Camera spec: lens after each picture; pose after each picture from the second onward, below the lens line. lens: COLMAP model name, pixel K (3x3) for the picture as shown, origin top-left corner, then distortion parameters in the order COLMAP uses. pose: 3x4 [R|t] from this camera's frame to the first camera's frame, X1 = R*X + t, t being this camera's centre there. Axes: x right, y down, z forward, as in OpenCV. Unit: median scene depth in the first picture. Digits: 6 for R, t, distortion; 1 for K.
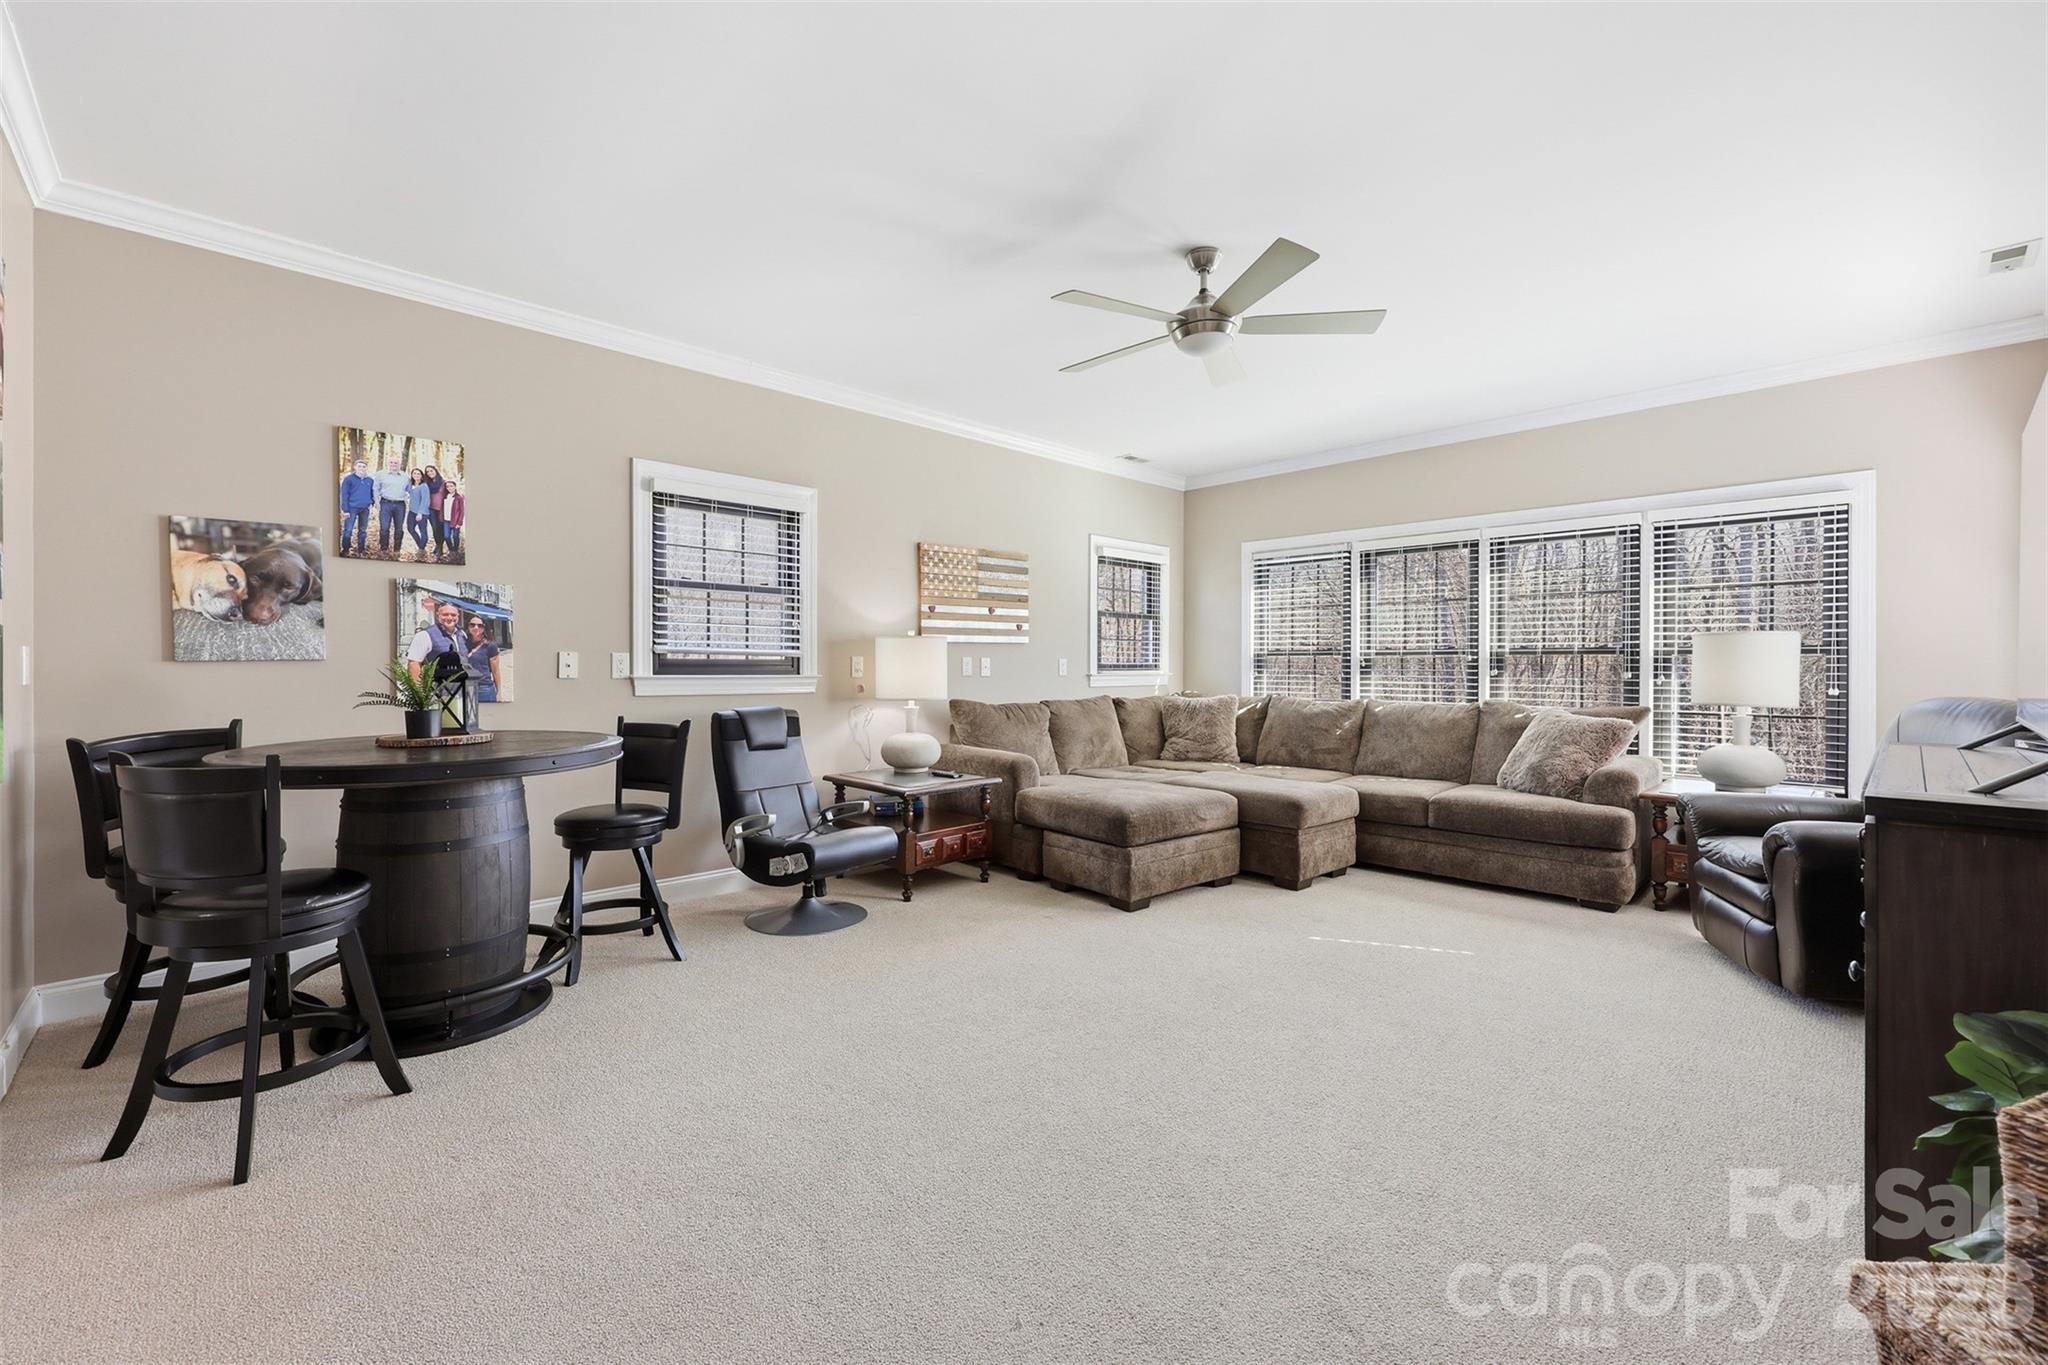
lens RADIAL K [[839.8, 0, 1028.7], [0, 839.8, 661.4], [0, 0, 1]] dist [0.000067, 0.000355]
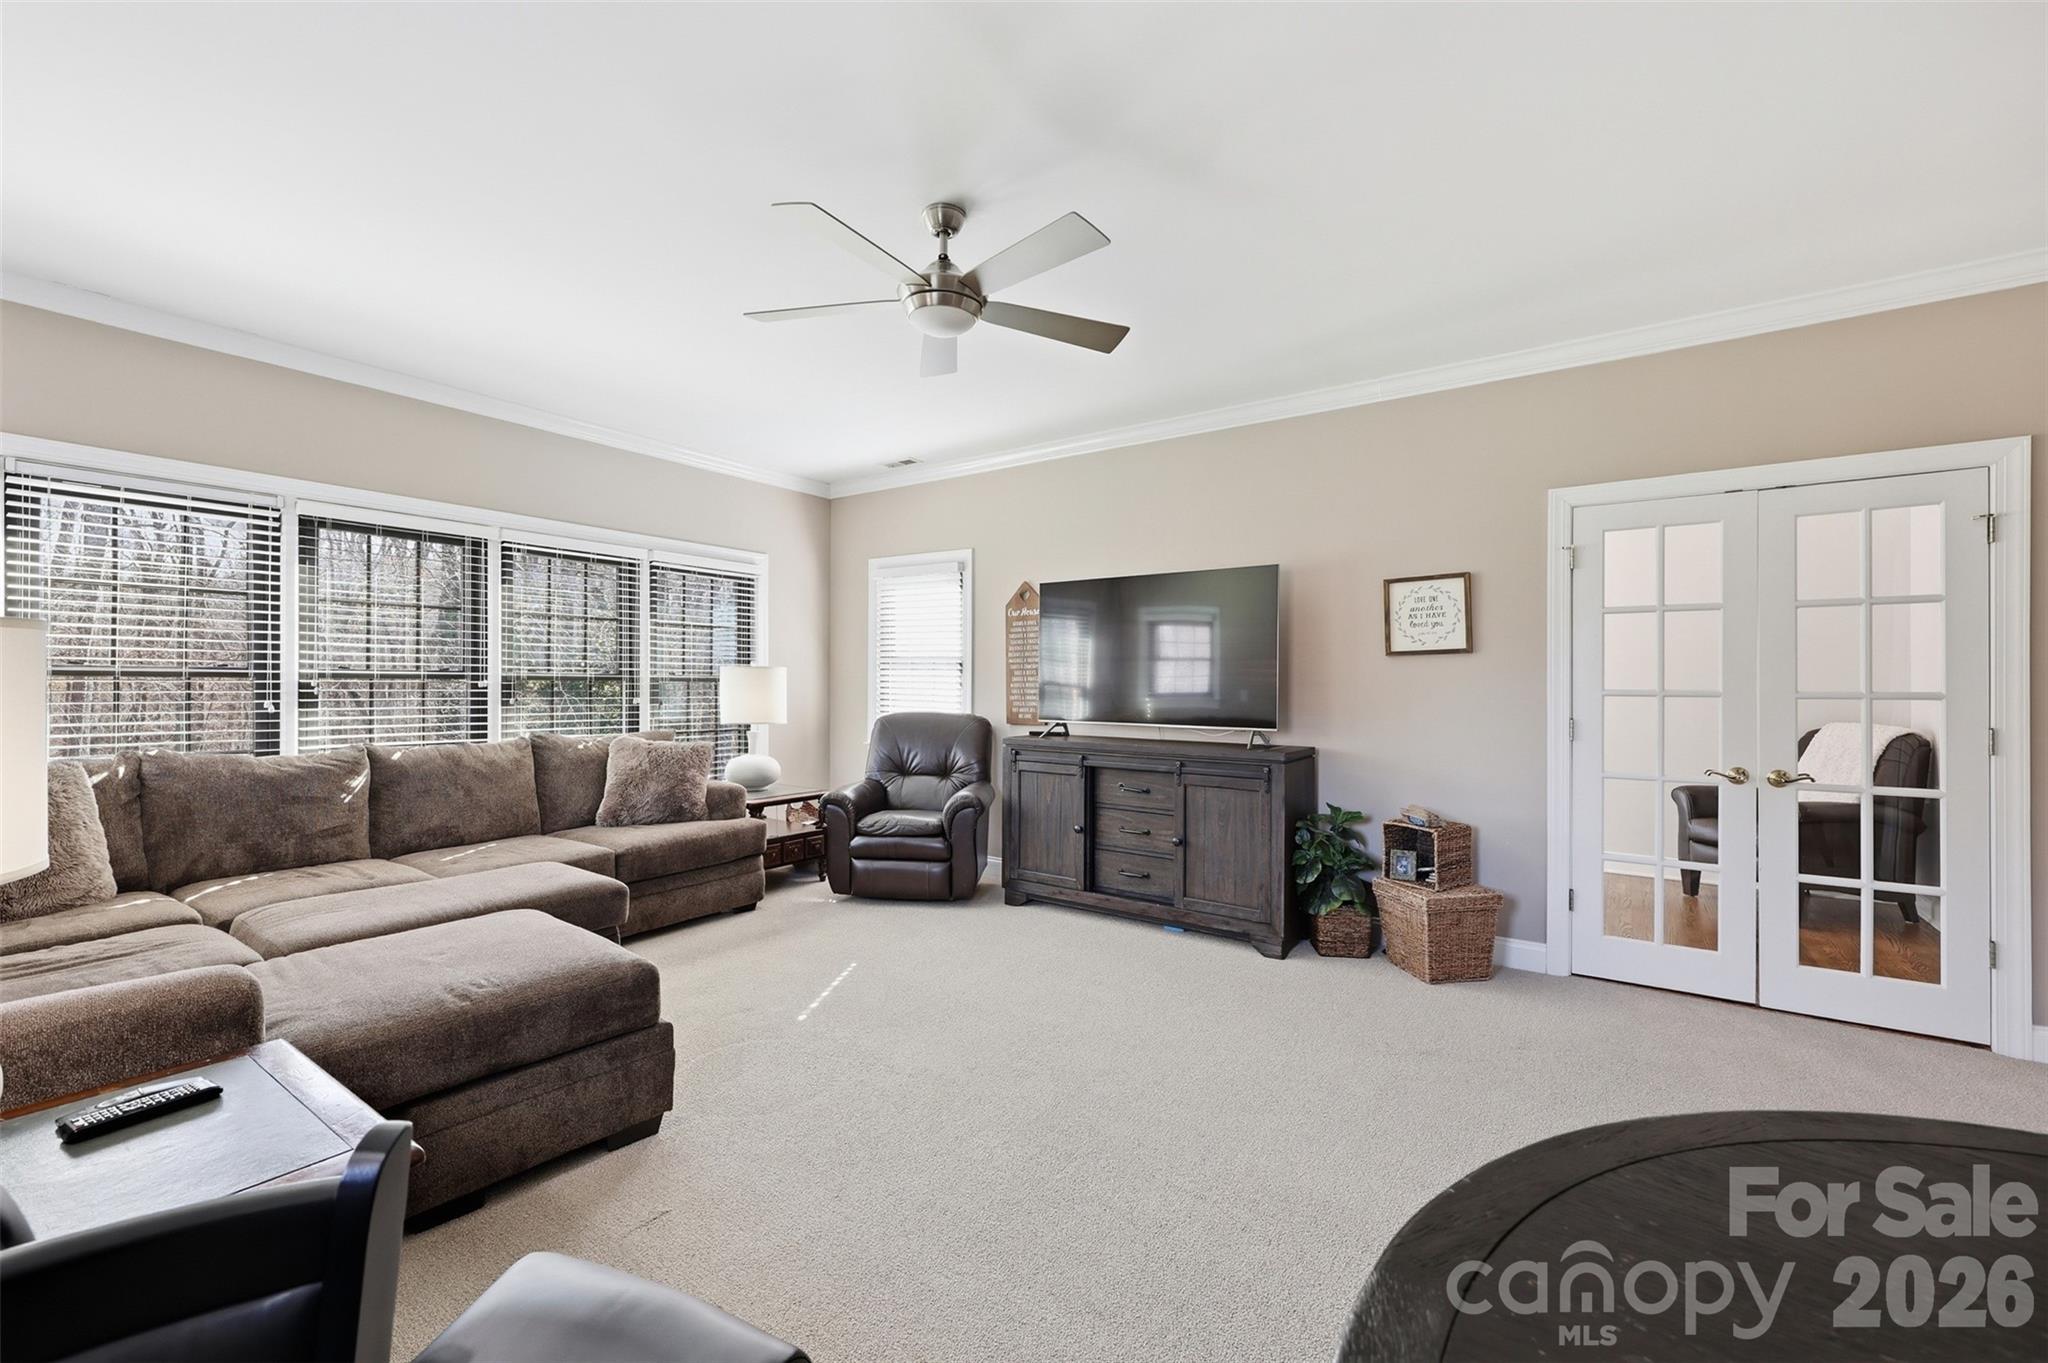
lens RADIAL K [[836.4, 0, 1024.0], [0, 836.4, 681.5], [0, 0, 1]] dist [-0.024704, 0.000046]
pose [[-0.206044, 0.000256, 0.978543, -0.413134], [-0.008172, 0.999965, -0.001982, -0.009701], [-0.978509, -0.008405, -0.206035, 0.743662]]
